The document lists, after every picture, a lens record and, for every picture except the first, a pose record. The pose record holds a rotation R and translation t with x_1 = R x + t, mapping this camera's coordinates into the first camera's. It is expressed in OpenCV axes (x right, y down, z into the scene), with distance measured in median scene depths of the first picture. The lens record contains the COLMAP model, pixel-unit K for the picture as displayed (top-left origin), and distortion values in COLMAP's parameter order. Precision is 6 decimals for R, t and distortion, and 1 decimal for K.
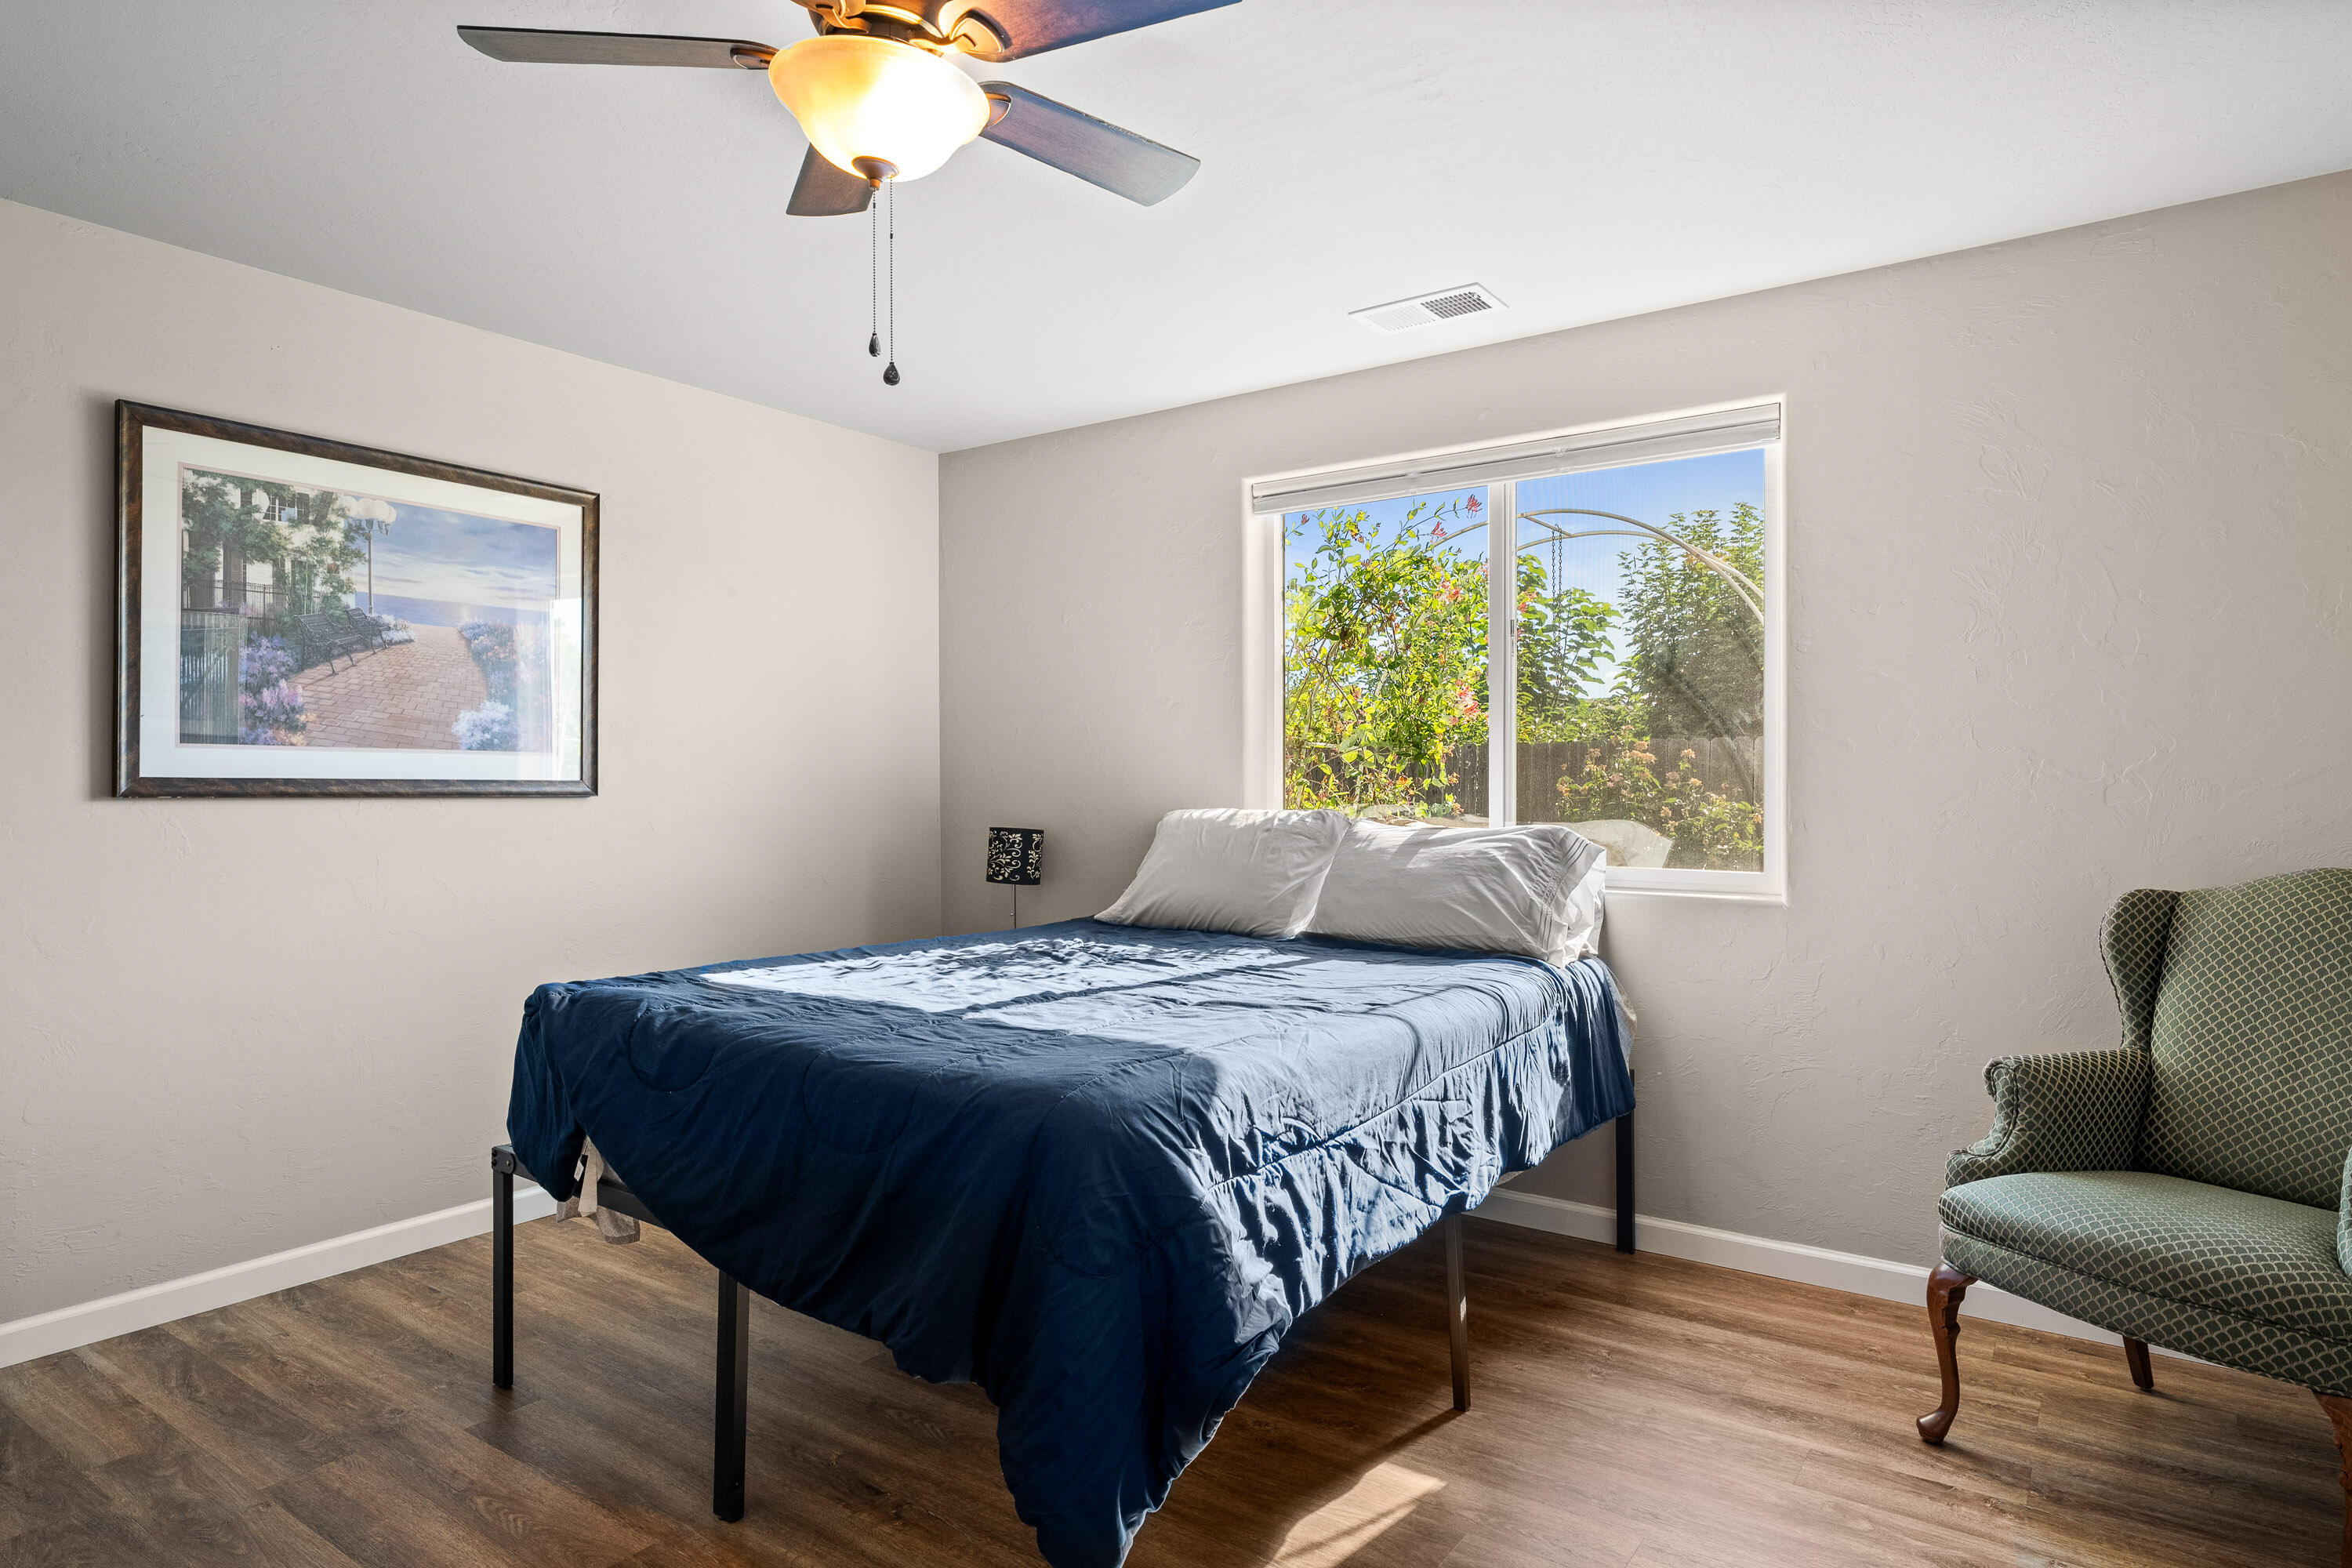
lens RADIAL K [[1345.9, 0, 1171.8], [0, 1345.9, 788.3], [0, 0, 1]] dist [0.002693, -0.001660]
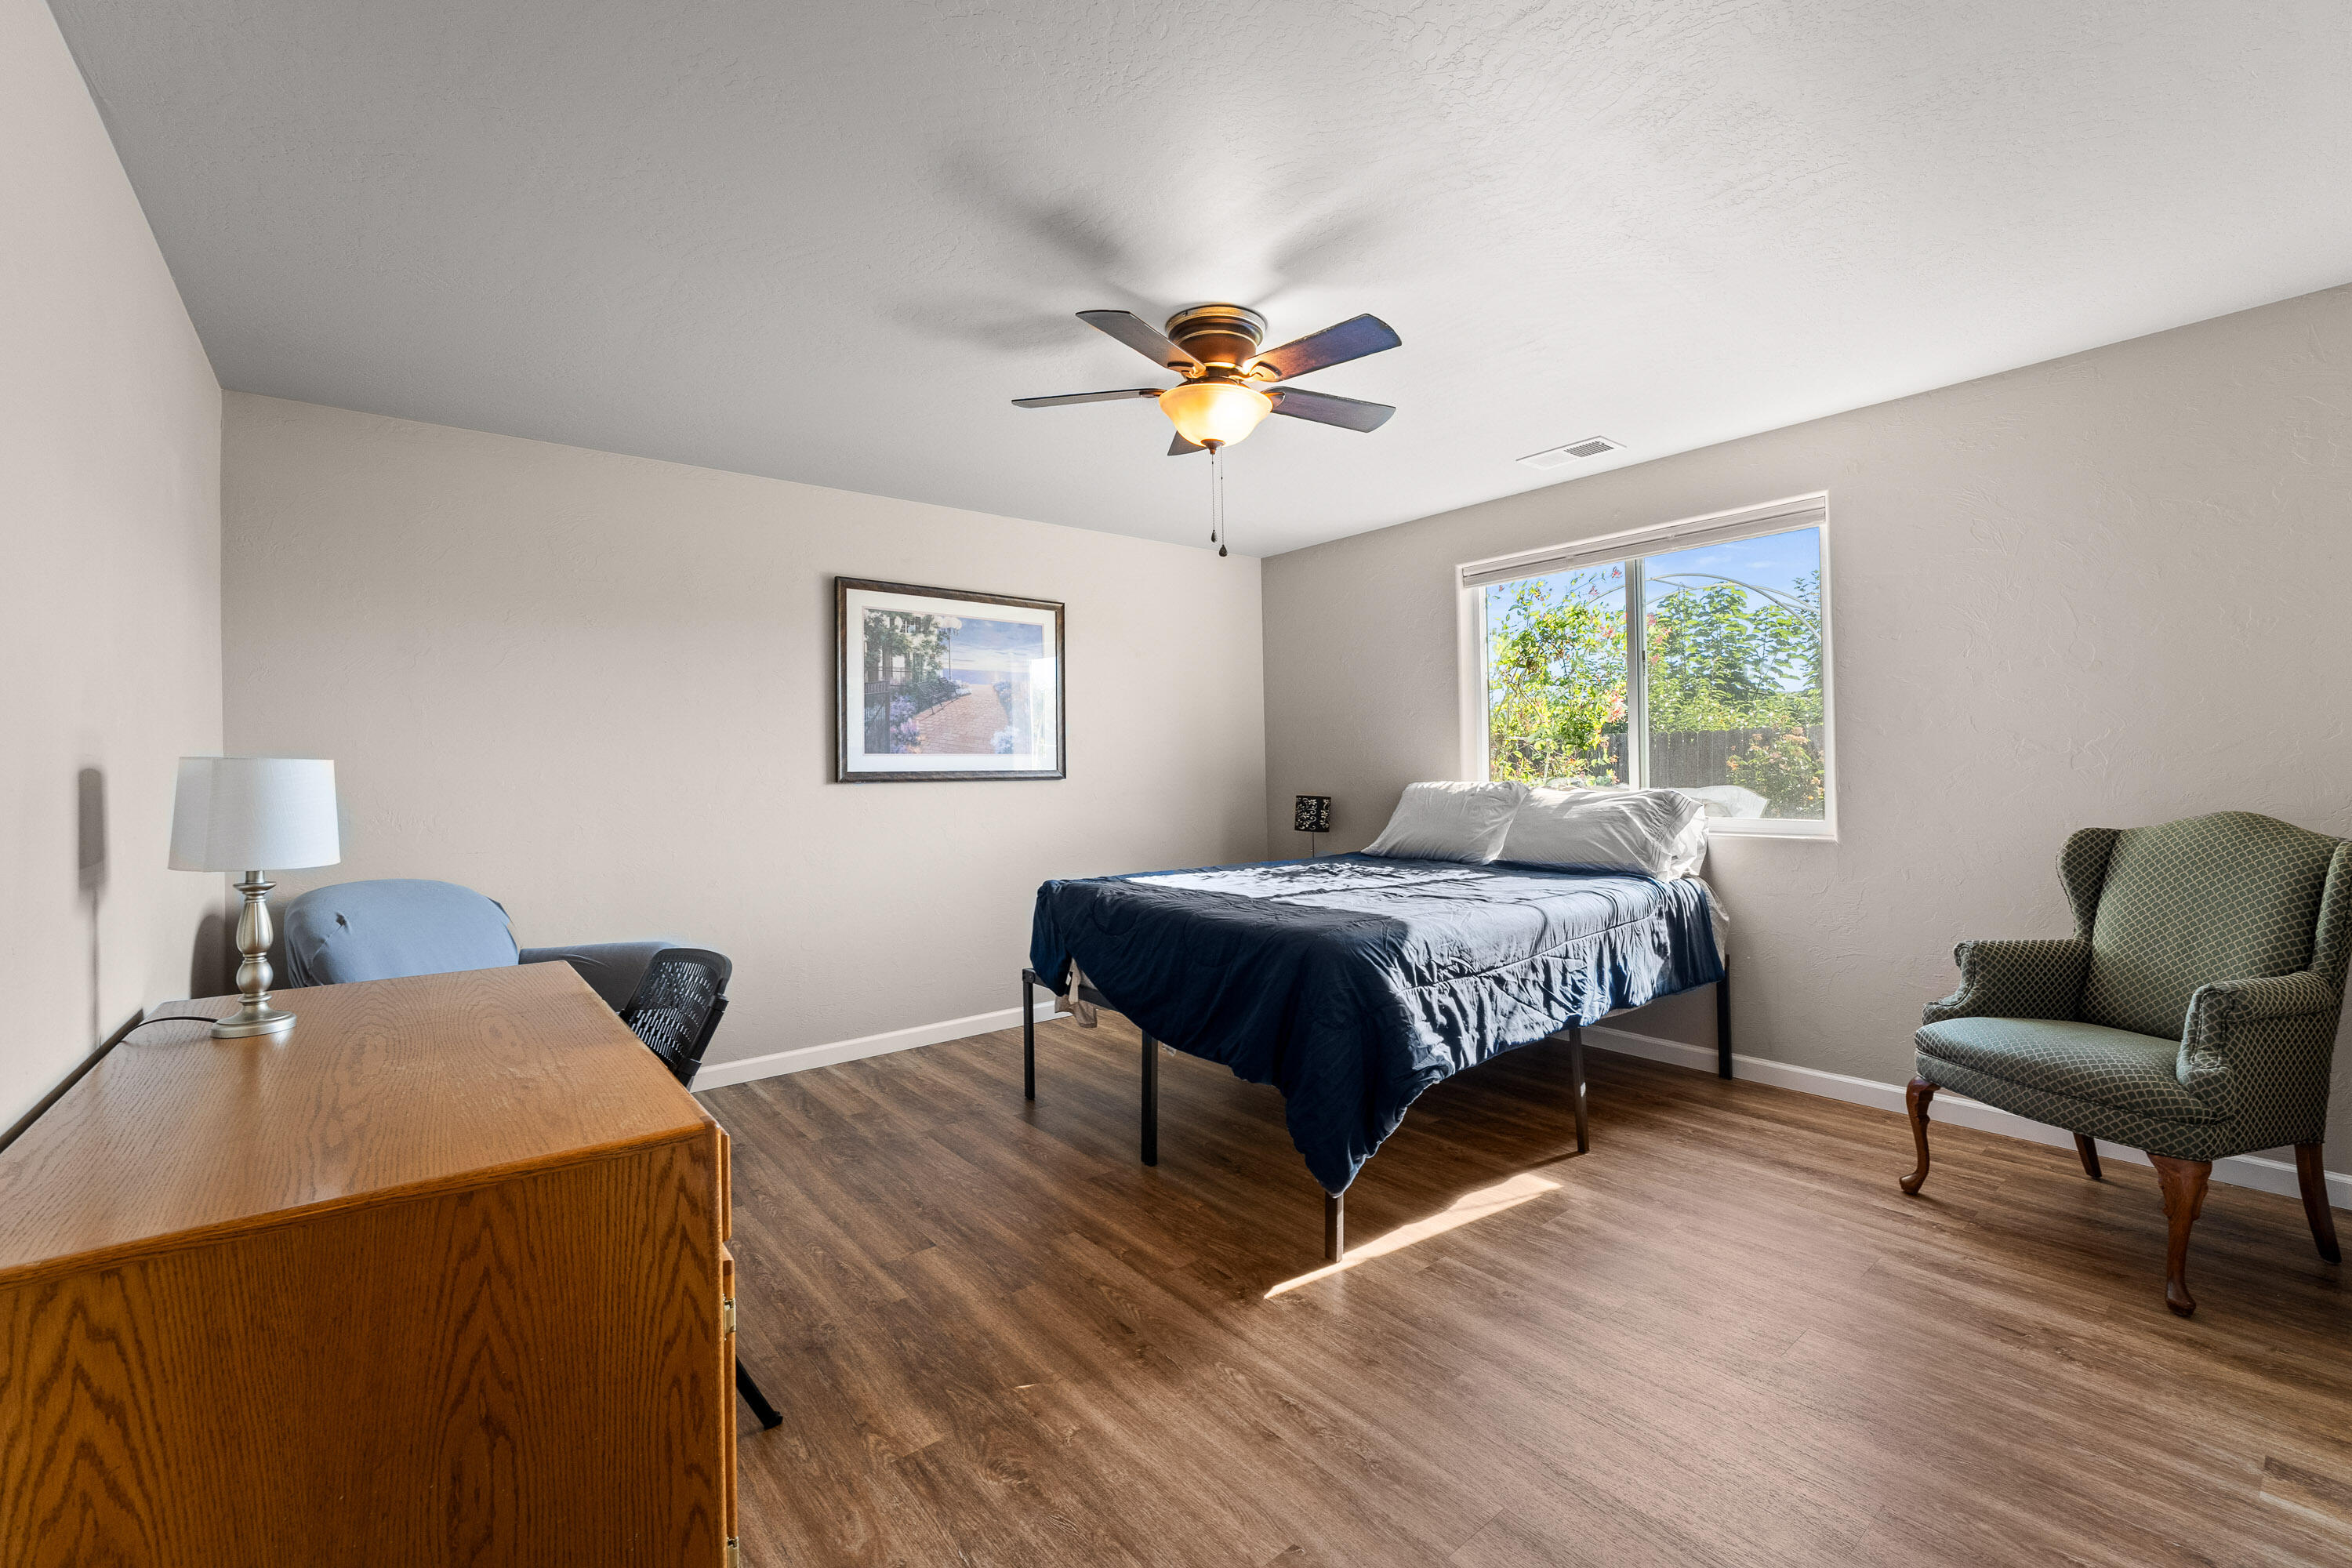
lens RADIAL K [[960.3, 0, 1176.2], [0, 960.3, 778.6], [0, 0, 1]] dist [-0.000444, -0.000070]
pose [[0.962793, -0.013992, -0.269876, 0.061595], [0.015983, 0.999859, 0.005183, 0.002046], [0.269766, -0.009303, 0.962881, -0.222748]]
